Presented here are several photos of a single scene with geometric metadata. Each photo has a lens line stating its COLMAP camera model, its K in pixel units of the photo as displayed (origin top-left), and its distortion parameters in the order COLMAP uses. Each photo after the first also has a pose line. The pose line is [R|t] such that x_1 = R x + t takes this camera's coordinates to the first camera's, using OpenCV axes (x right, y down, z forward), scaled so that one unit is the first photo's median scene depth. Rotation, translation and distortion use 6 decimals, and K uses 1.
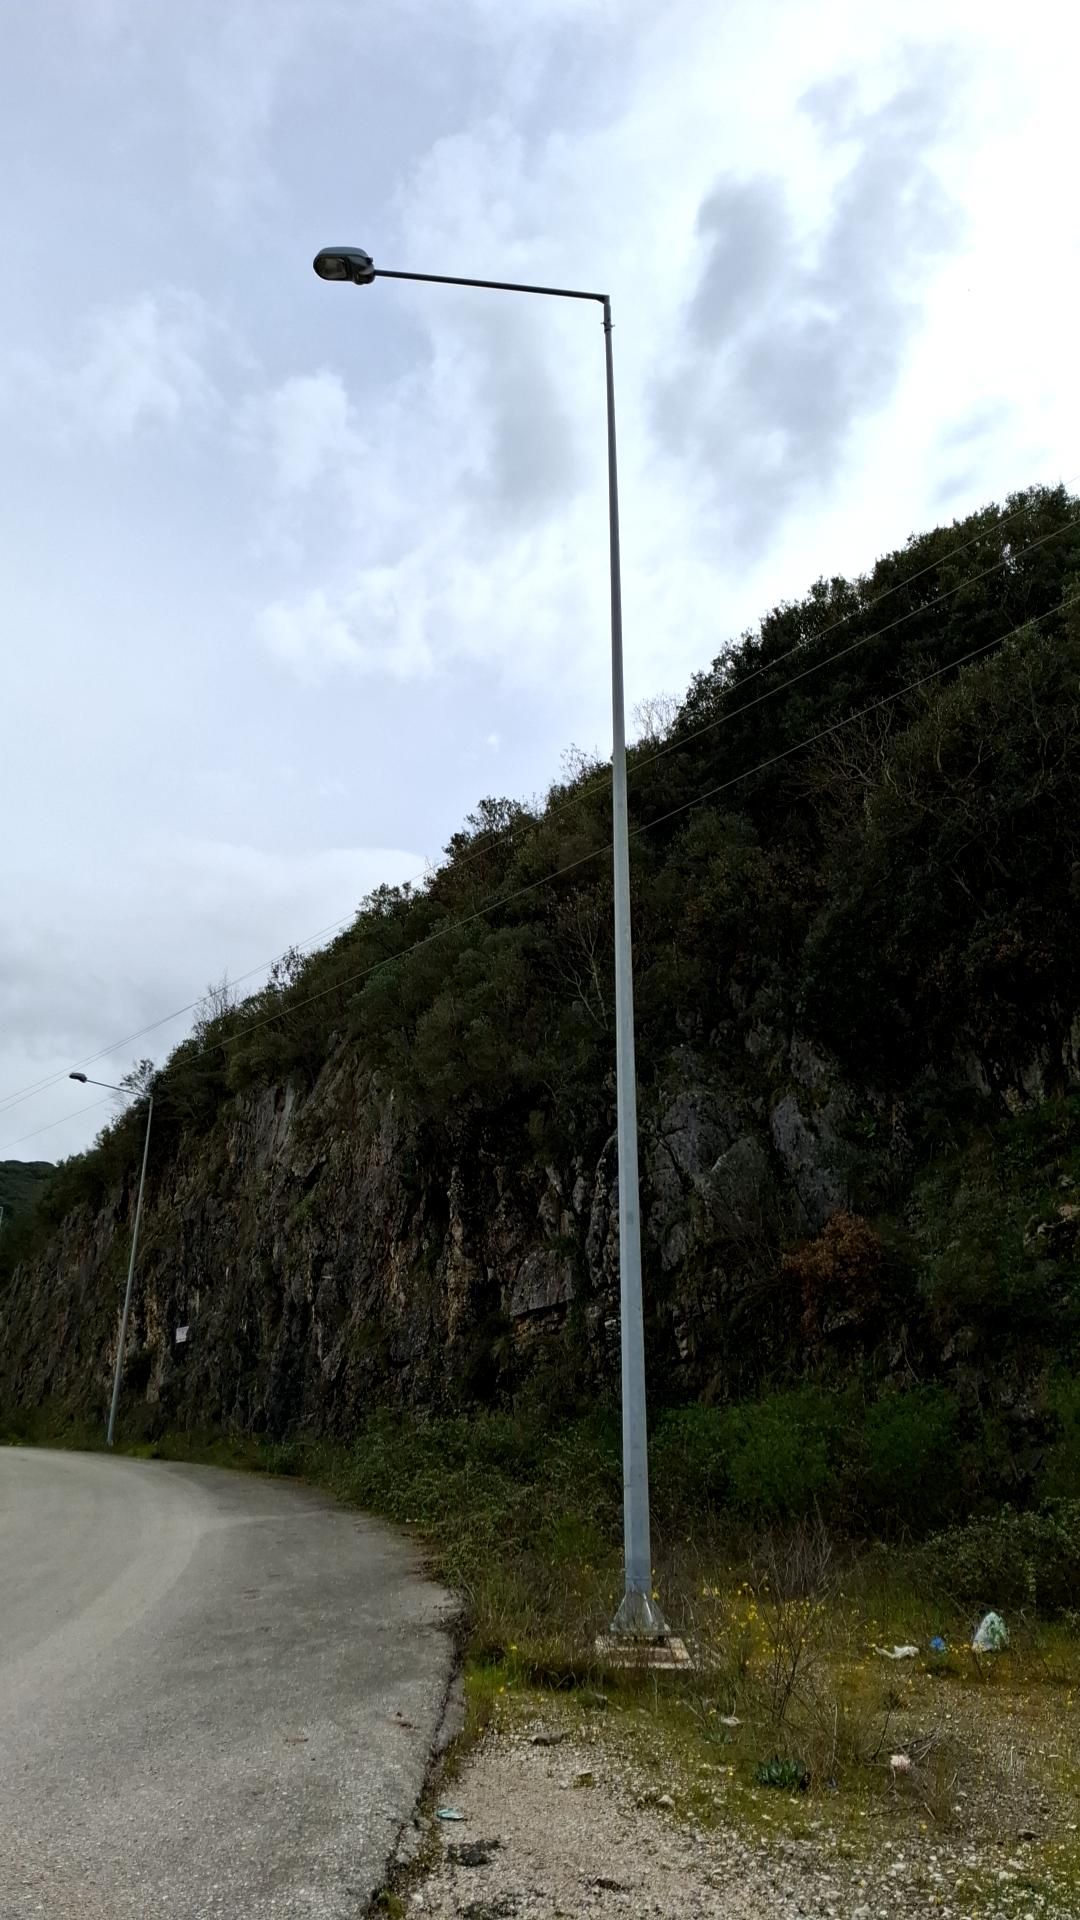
lens RADIAL K [[1289.4, 0, 540.0], [0, 1289.4, 960.0], [0, 0, 1]] dist [0.120410, -0.221955]
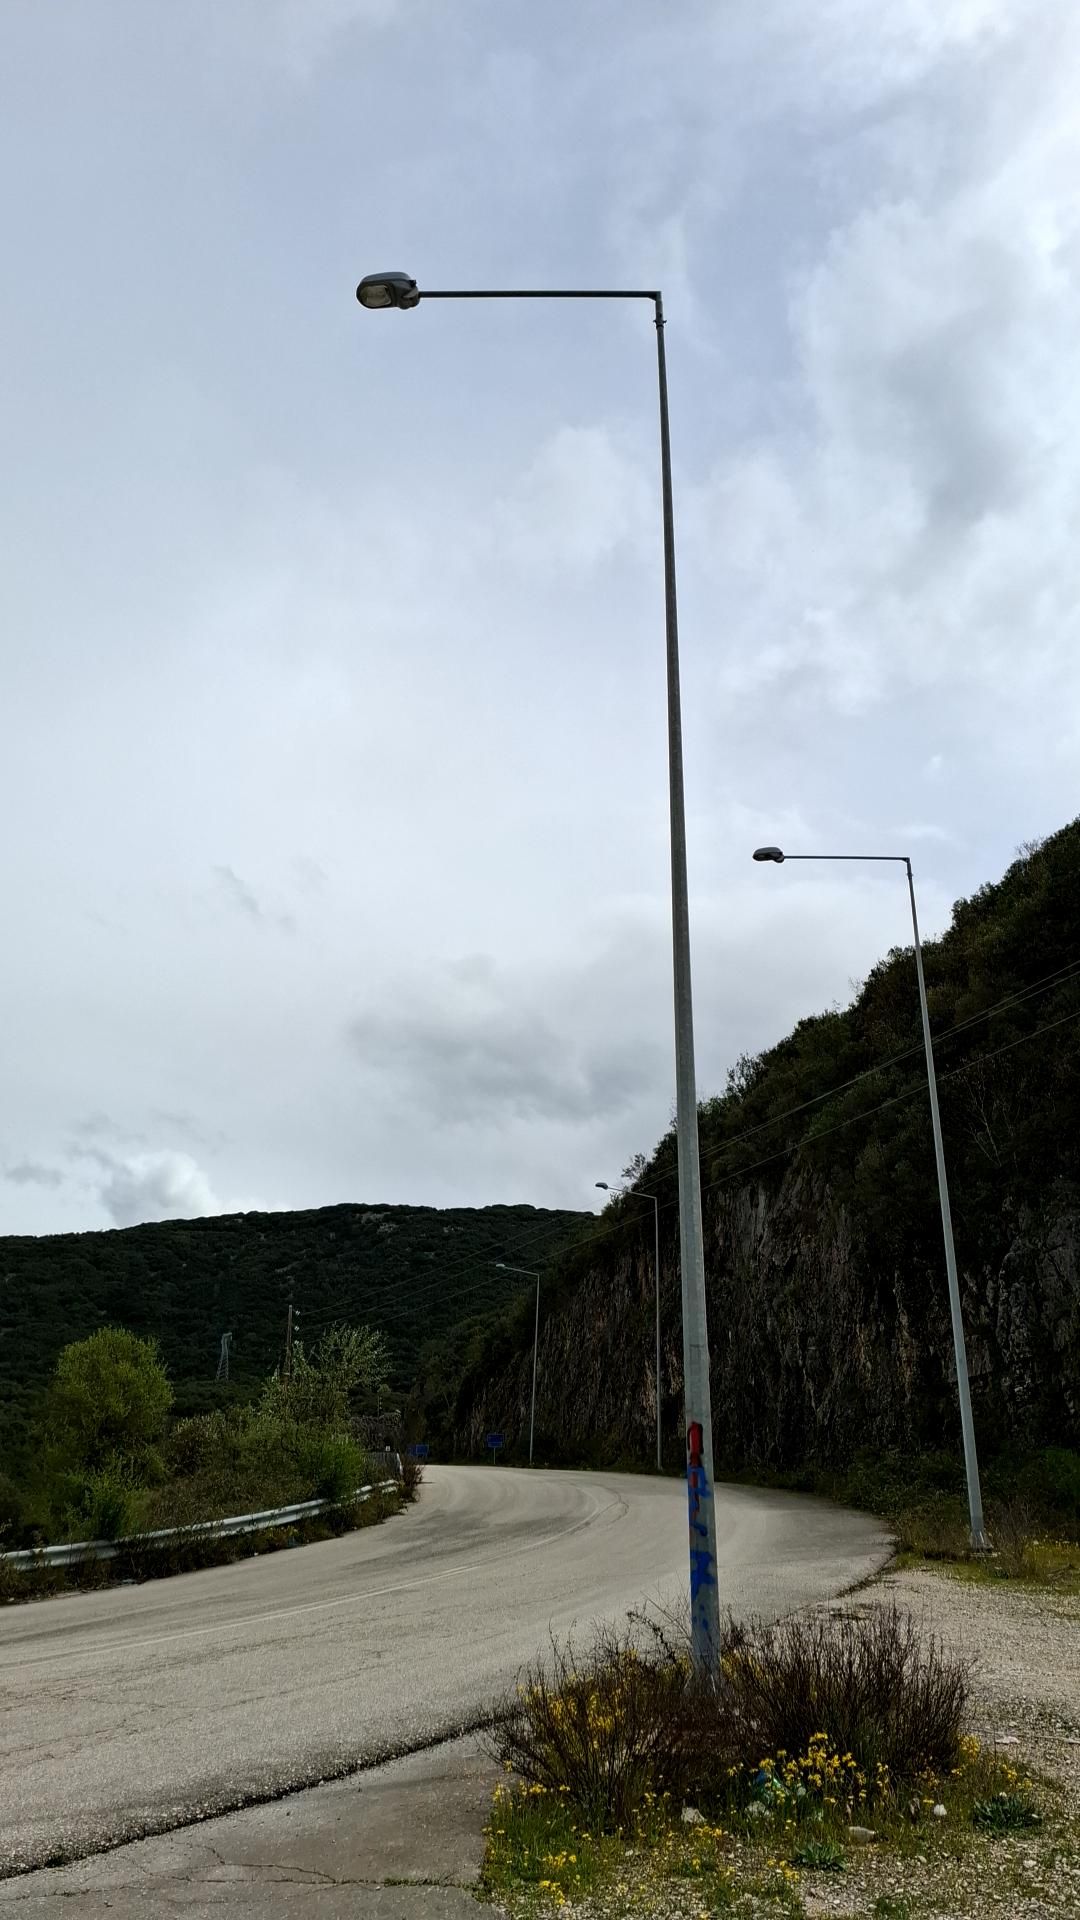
lens RADIAL K [[1289.4, 0, 540.0], [0, 1289.4, 960.0], [0, 0, 1]] dist [0.120410, -0.221955]
pose [[0.939278, -0.114034, -0.323657, 0.053032], [0.106767, 0.993472, -0.040184, -0.124767], [0.326126, 0.003188, 0.945321, -0.354596]]
